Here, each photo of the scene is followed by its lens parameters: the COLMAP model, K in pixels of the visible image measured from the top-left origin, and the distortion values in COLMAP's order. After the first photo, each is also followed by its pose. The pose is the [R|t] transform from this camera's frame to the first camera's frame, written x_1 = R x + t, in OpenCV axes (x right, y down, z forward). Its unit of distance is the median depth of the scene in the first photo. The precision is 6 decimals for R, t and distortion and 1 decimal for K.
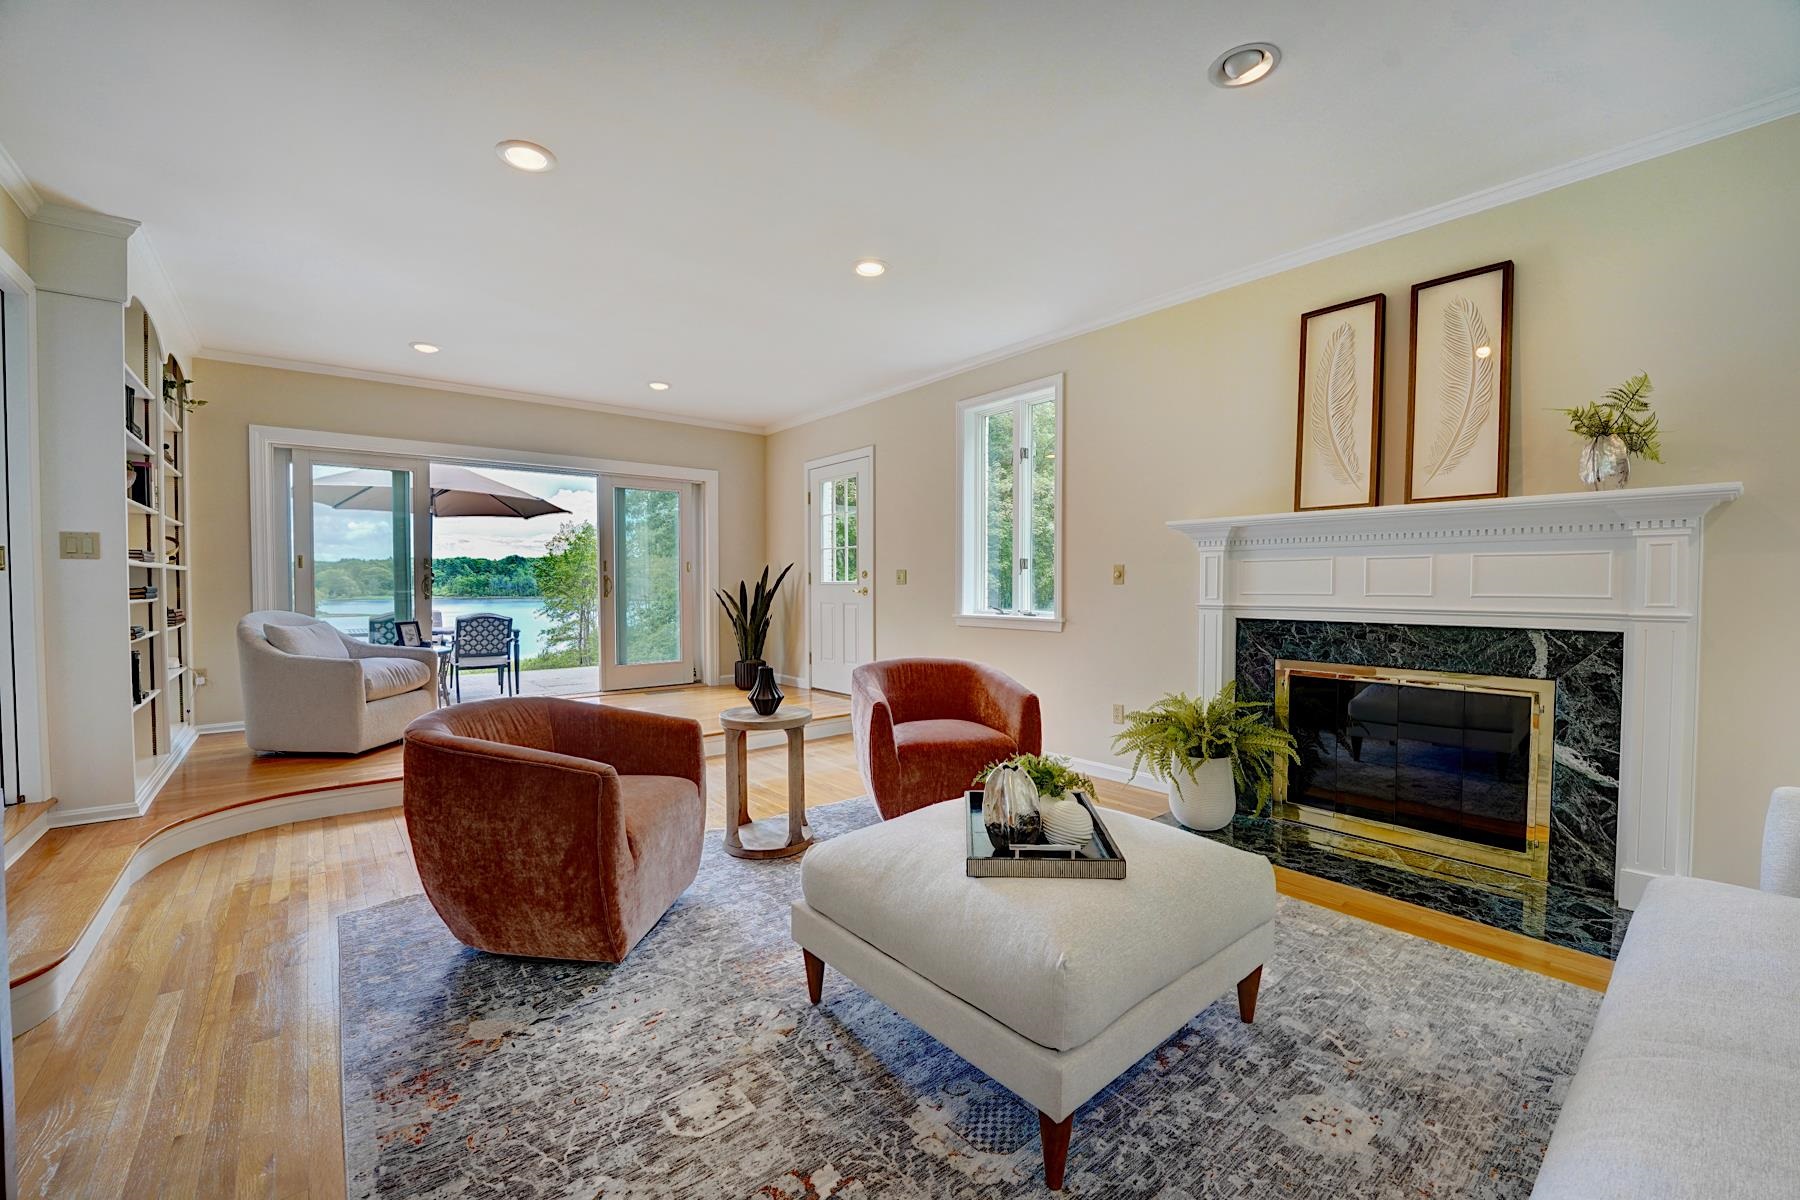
lens RADIAL K [[739.5, 0, 902.2], [0, 739.5, 607.1], [0, 0, 1]] dist [-0.018220, 0.001287]
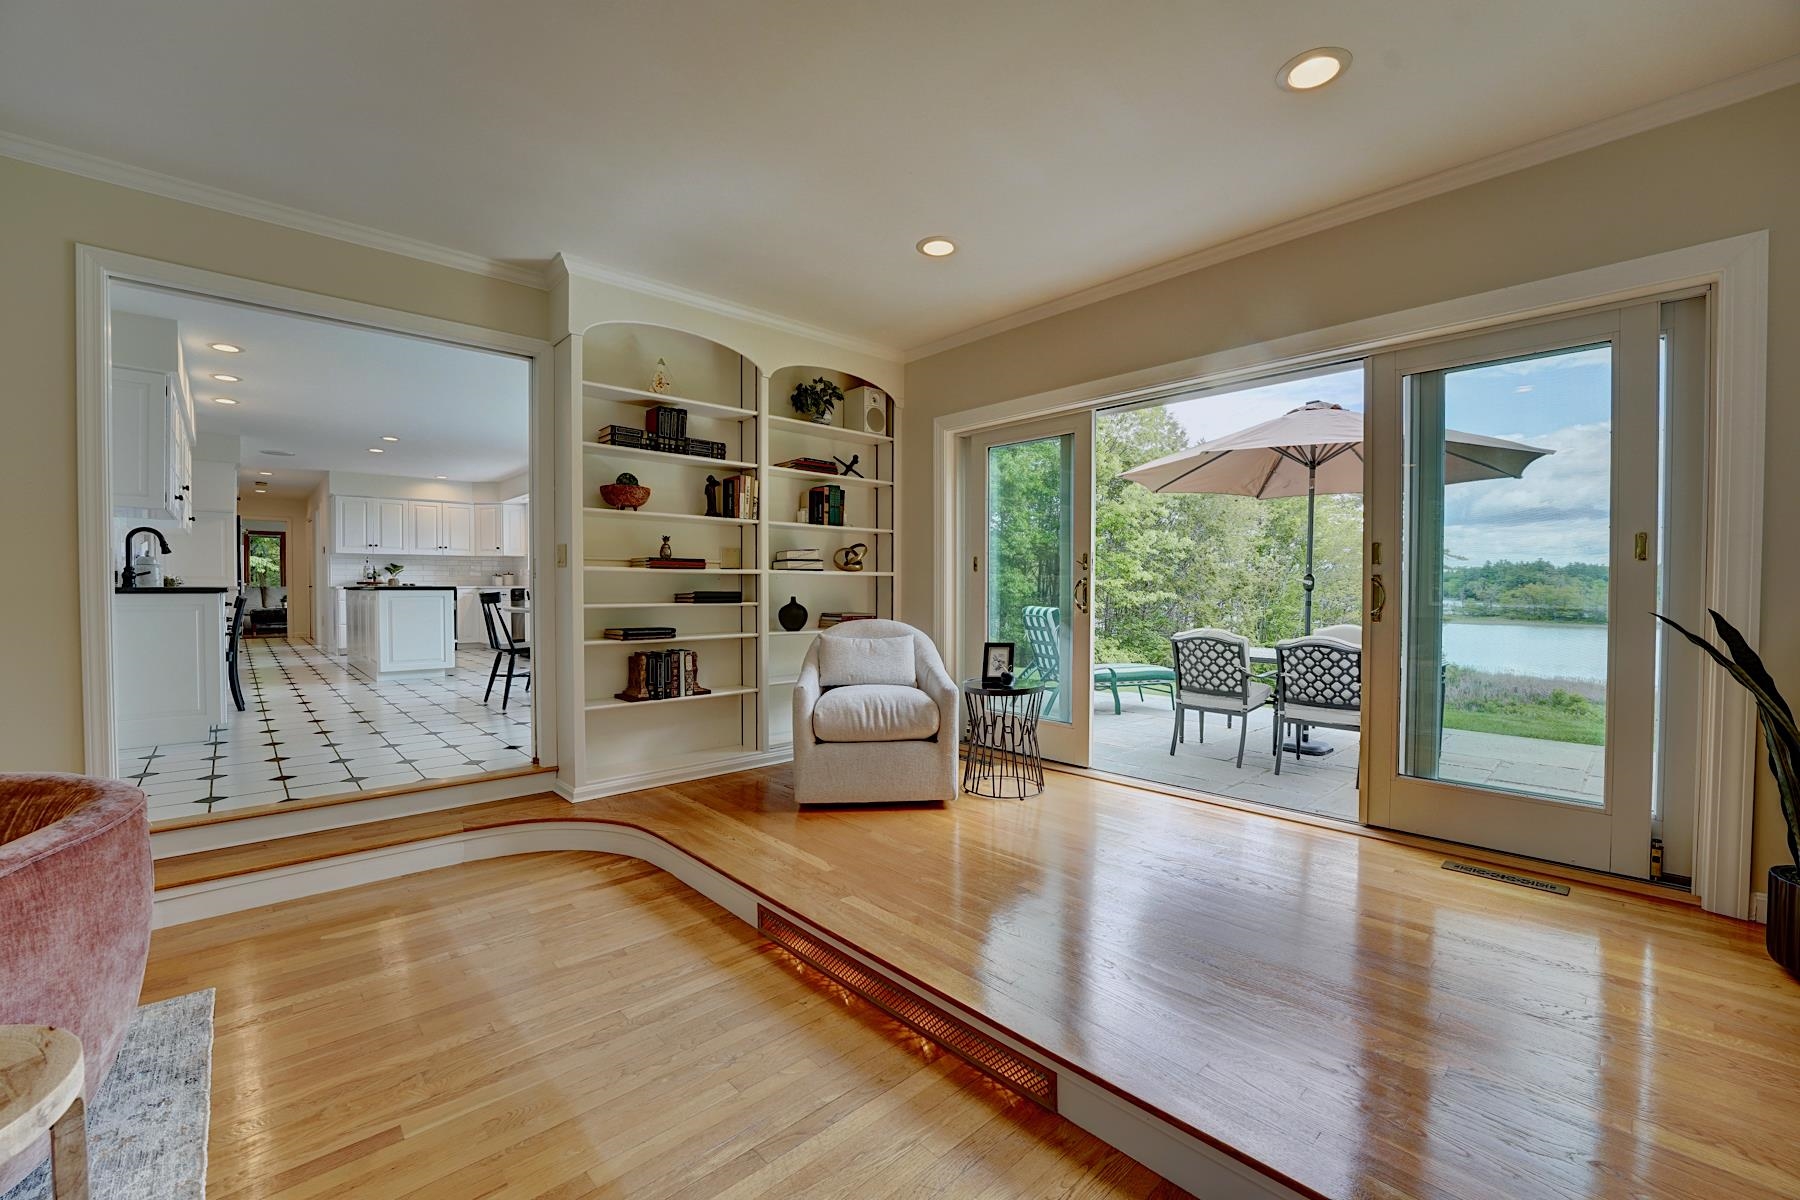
lens RADIAL K [[739.5, 0, 888.6], [0, 739.5, 598.3], [0, 0, 1]] dist [-0.018220, 0.001287]
pose [[0.065368, 0.013954, -0.997764, 0.031760], [-0.035637, 0.999297, 0.011640, -0.020142], [0.997225, 0.034796, 0.065820, 0.594331]]
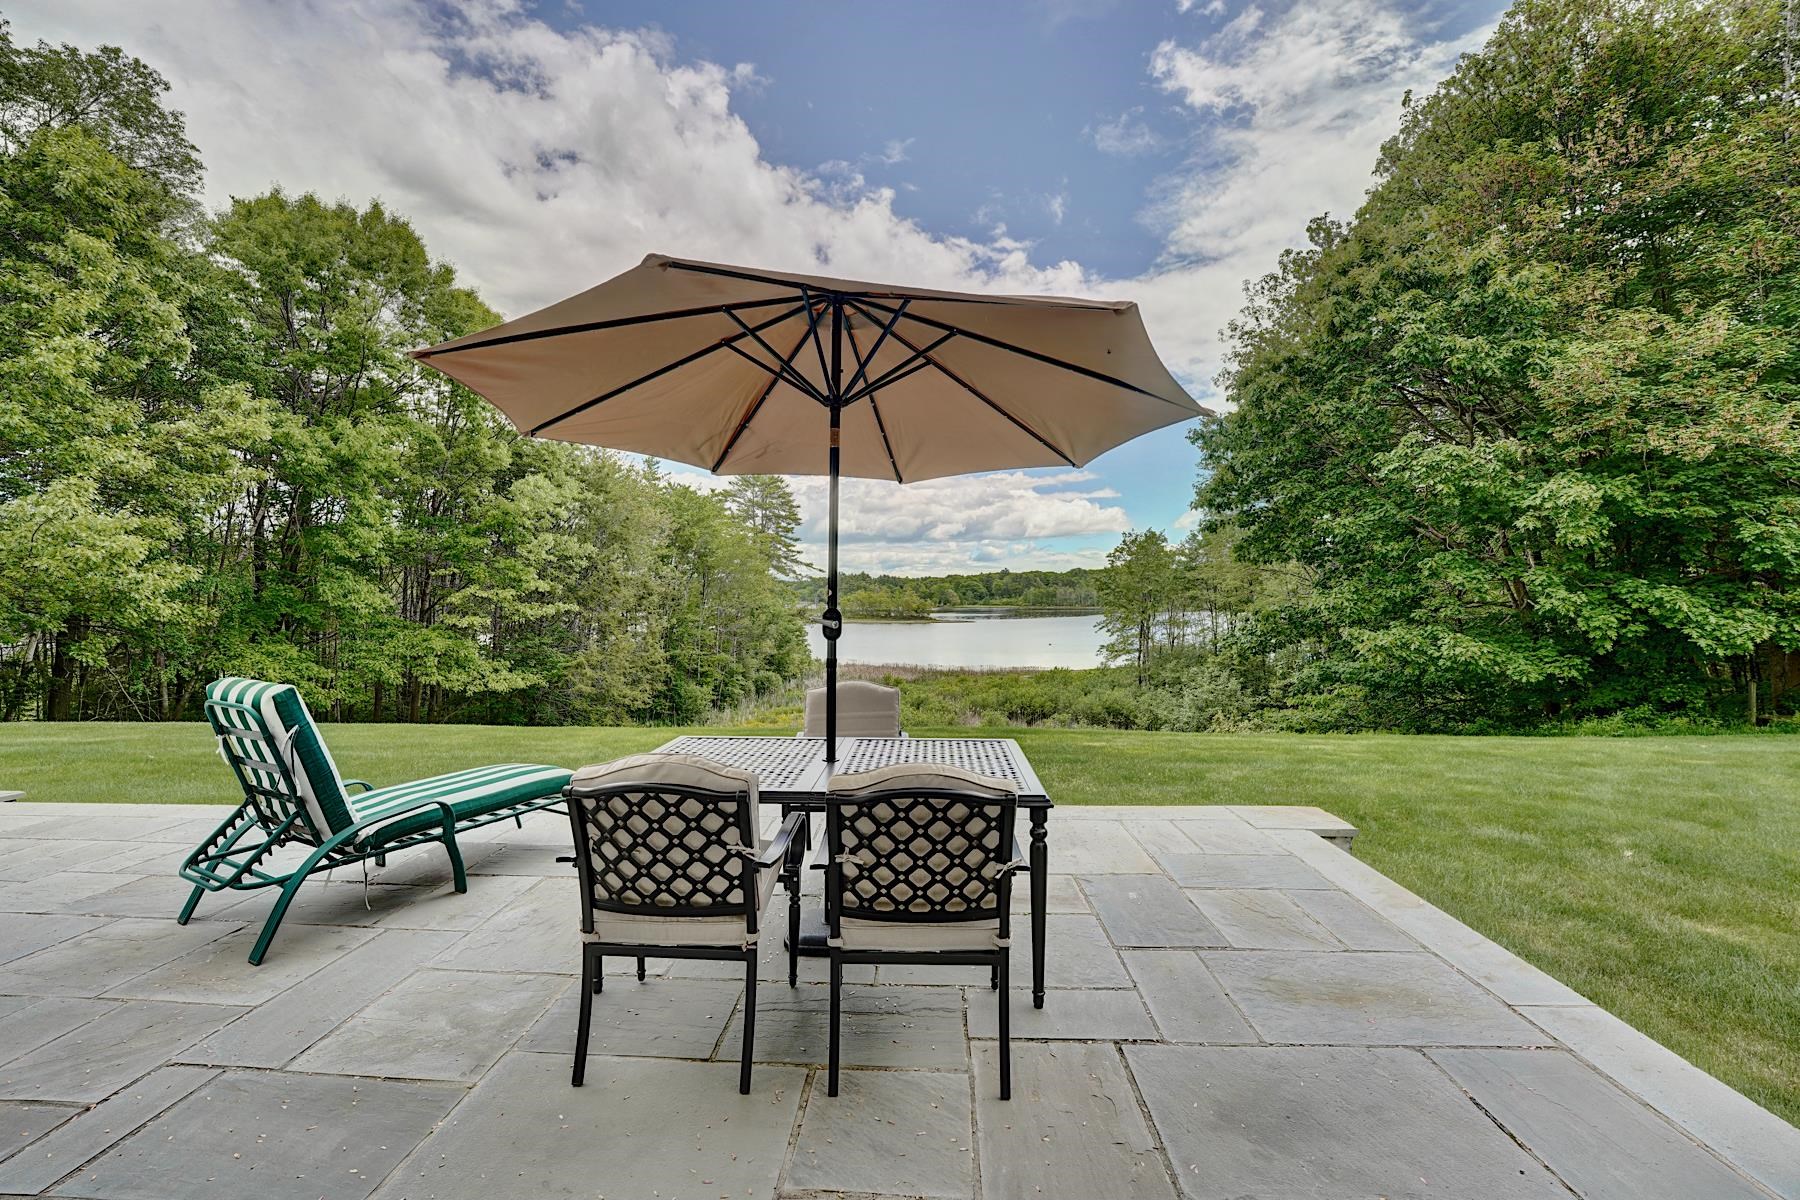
lens RADIAL K [[739.5, 0, 903.2], [0, 739.5, 600.6], [0, 0, 1]] dist [-0.018220, 0.001287]
pose [[0.753248, 0.000885, -0.657736, -0.397162], [-0.015504, 0.999745, -0.016410, -0.049218], [0.657554, 0.022559, 0.753070, 0.794958]]
